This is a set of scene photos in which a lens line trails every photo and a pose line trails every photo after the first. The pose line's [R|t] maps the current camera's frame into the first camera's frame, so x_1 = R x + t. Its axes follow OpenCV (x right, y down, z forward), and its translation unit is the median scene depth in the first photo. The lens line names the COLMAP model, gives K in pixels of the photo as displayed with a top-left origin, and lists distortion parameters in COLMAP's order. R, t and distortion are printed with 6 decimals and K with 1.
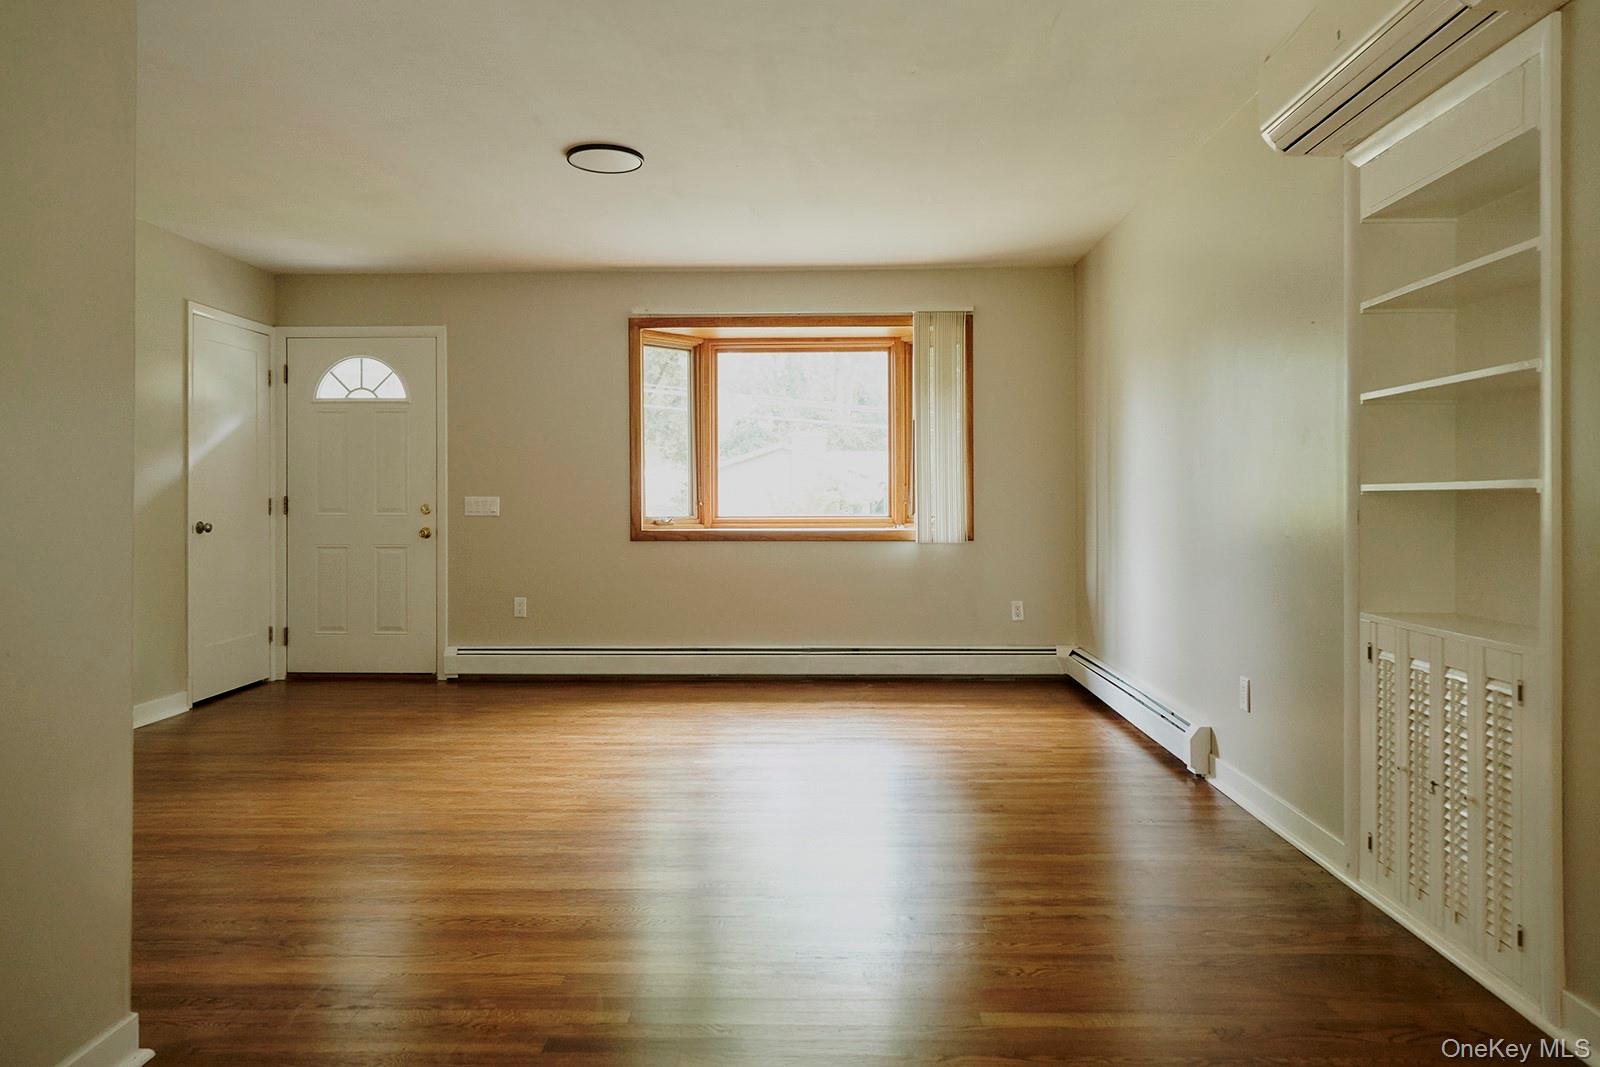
lens RADIAL K [[927.1, 0, 804.2], [0, 927.1, 525.2], [0, 0, 1]] dist [-0.000006, -0.000002]
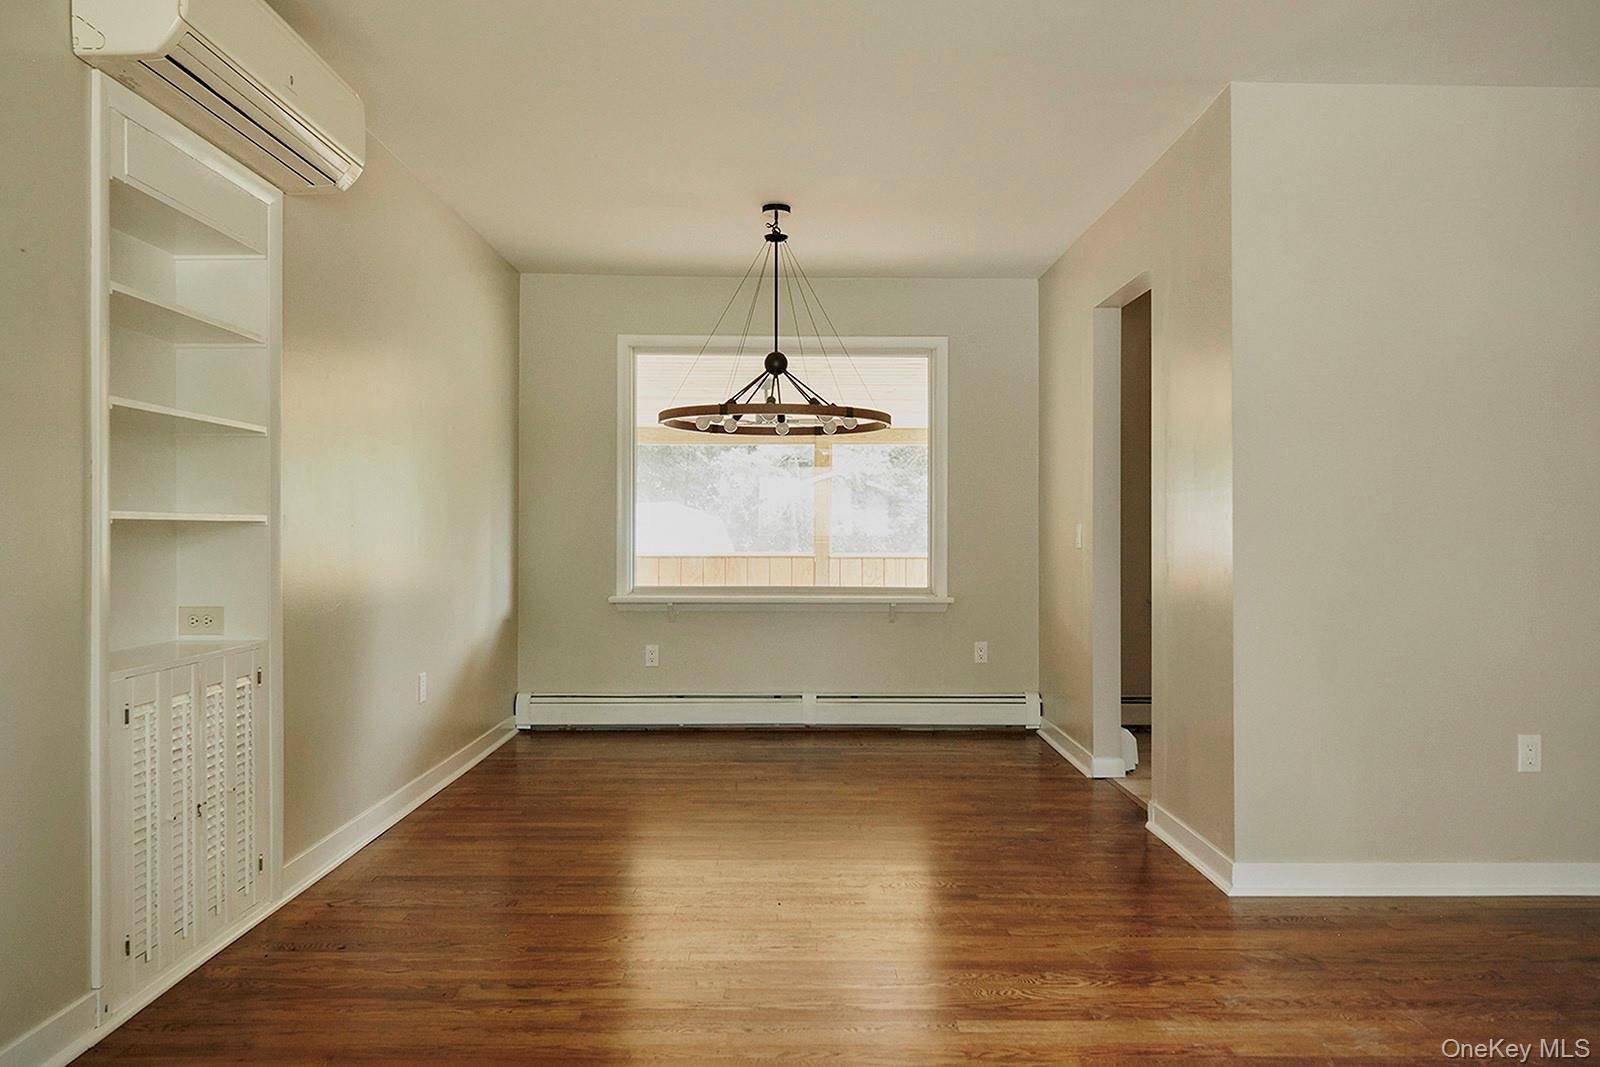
lens RADIAL K [[1106.4, 0, 800.2], [0, 1106.4, 532.5], [0, 0, 1]] dist [0.000188, 0.000039]
pose [[-0.999446, -0.005978, -0.032728, 0.063736], [-0.006305, 0.999931, 0.009891, -0.042238], [0.032667, 0.010091, -0.999415, 2.496775]]
